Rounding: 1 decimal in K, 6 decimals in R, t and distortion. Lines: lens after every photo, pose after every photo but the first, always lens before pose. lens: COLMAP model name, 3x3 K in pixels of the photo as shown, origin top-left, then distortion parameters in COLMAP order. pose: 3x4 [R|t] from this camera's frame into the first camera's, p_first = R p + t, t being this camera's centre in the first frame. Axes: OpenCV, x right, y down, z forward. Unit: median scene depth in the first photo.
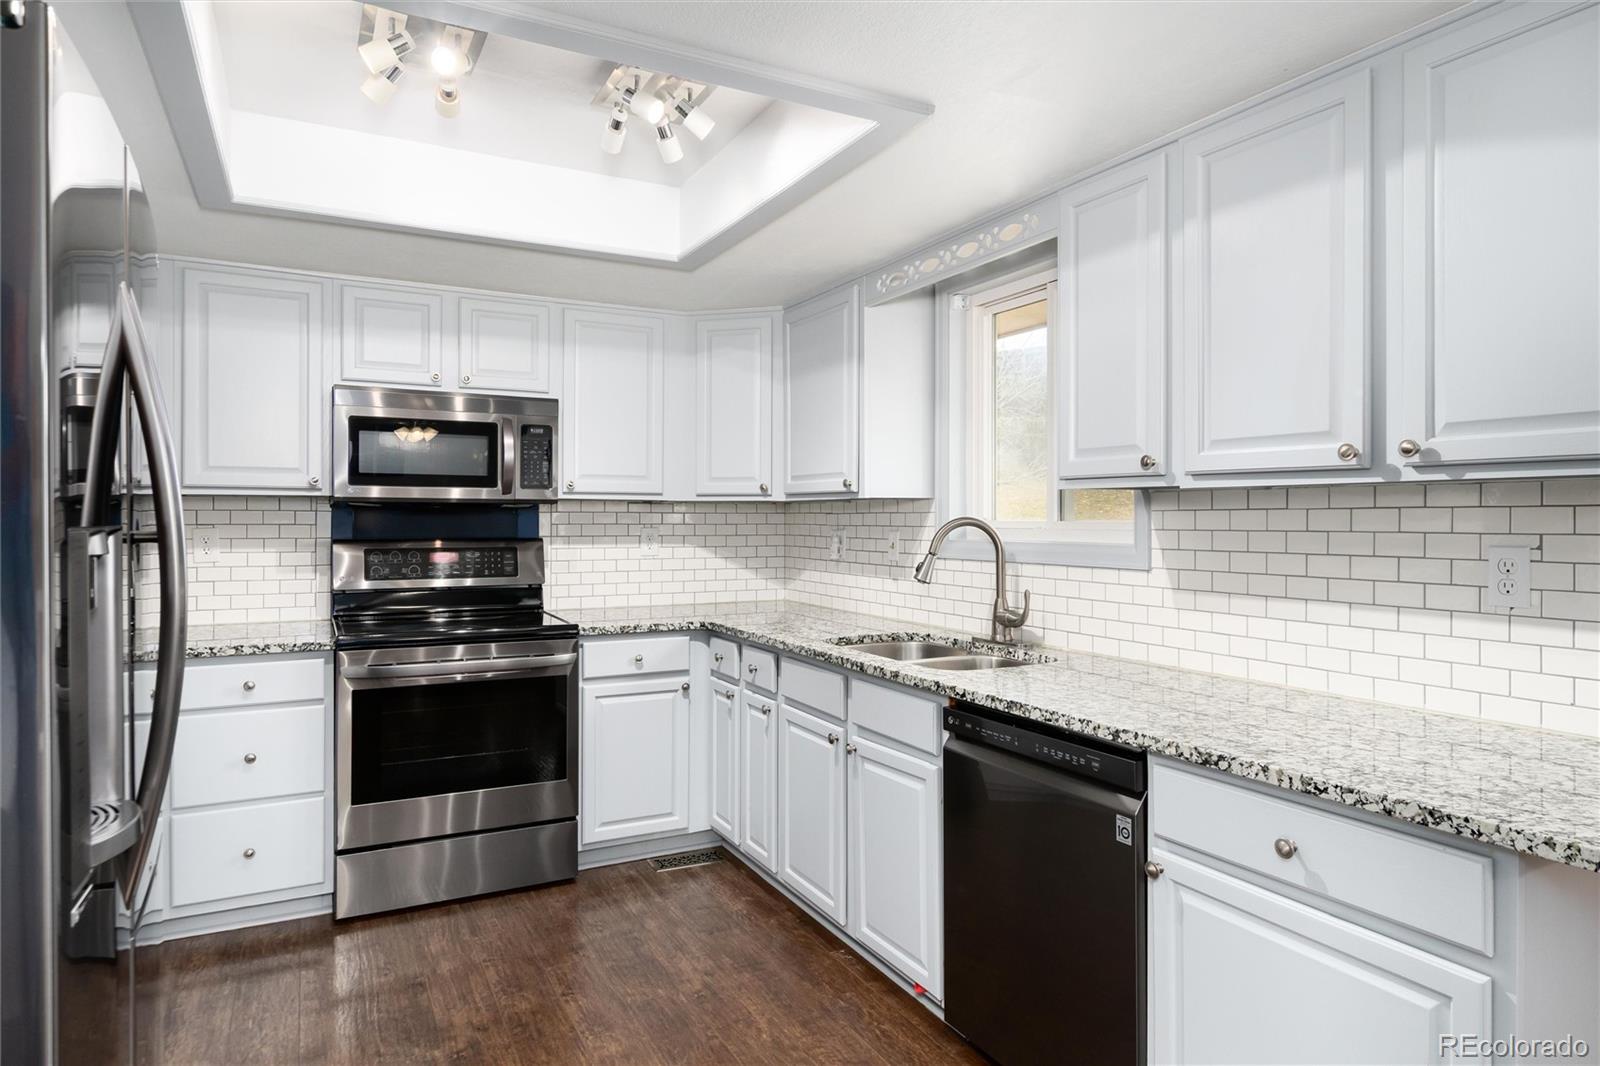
lens RADIAL K [[943.7, 0, 804.9], [0, 943.7, 518.1], [0, 0, 1]] dist [-0.030698, 0.000459]
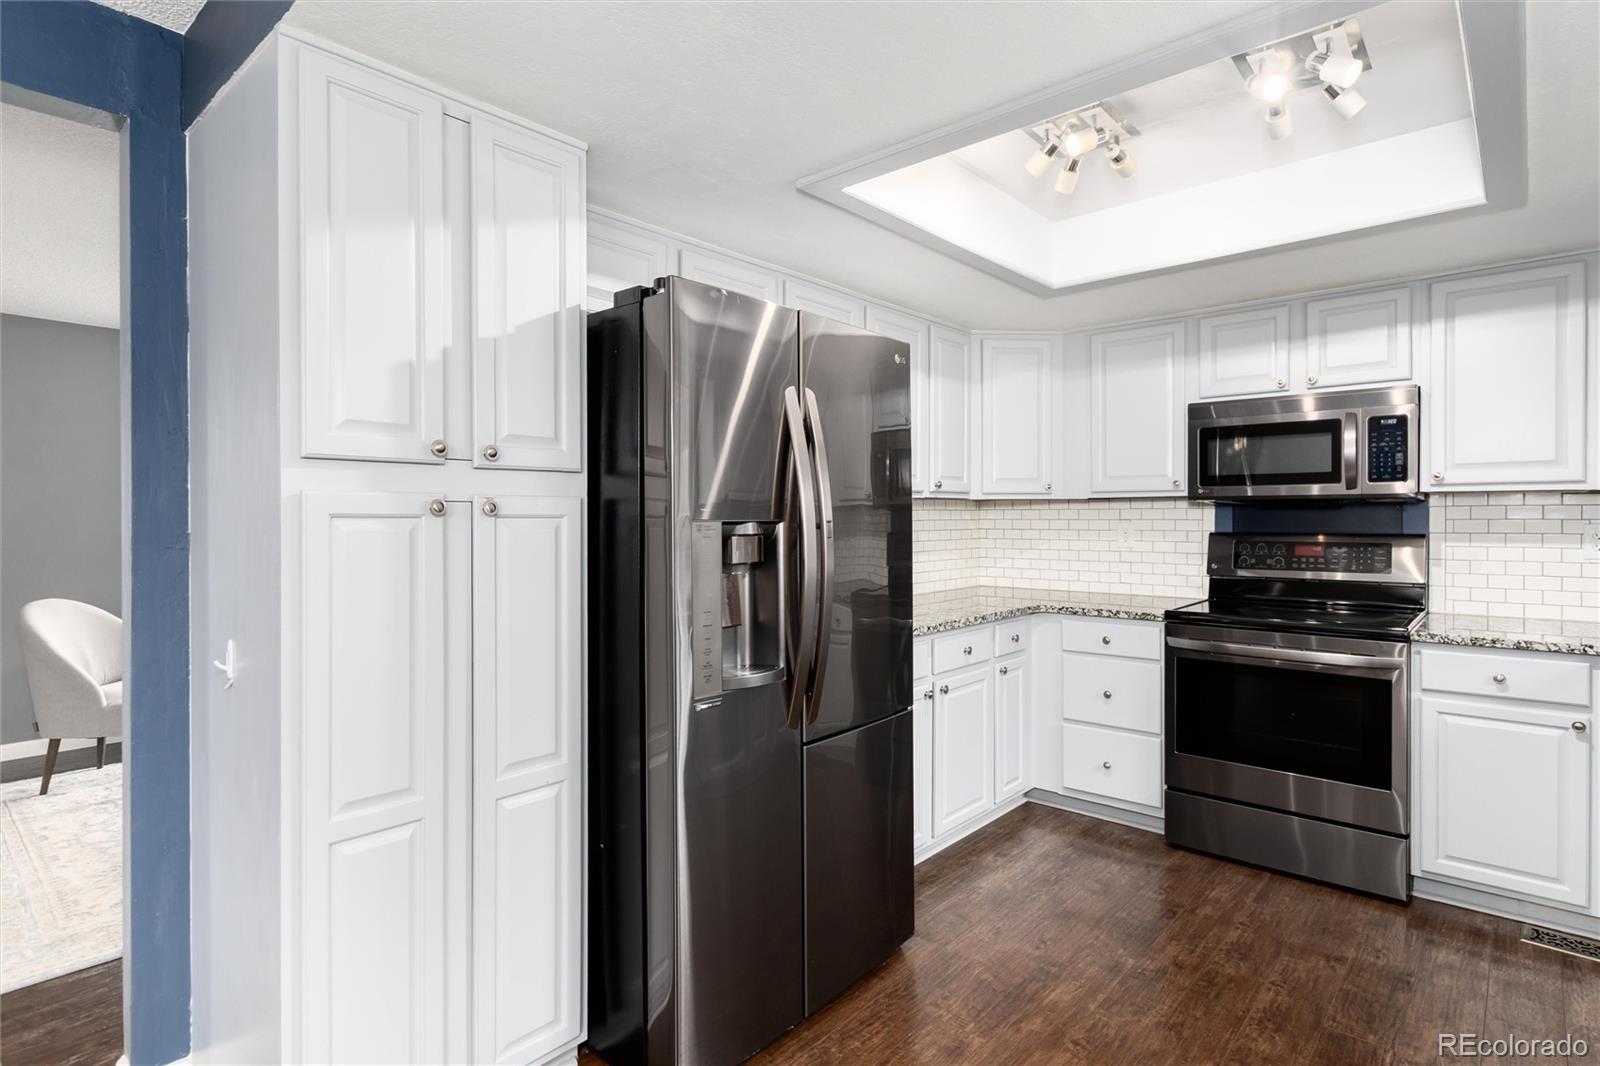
lens RADIAL K [[802.6, 0, 802.5], [0, 802.6, 518.0], [0, 0, 1]] dist [-0.002628, -0.001941]
pose [[0.344071, -0.001638, -0.938942, 0.279730], [0.005586, 0.999984, 0.000302, 0.001471], [0.938927, -0.005349, 0.344075, 0.163892]]
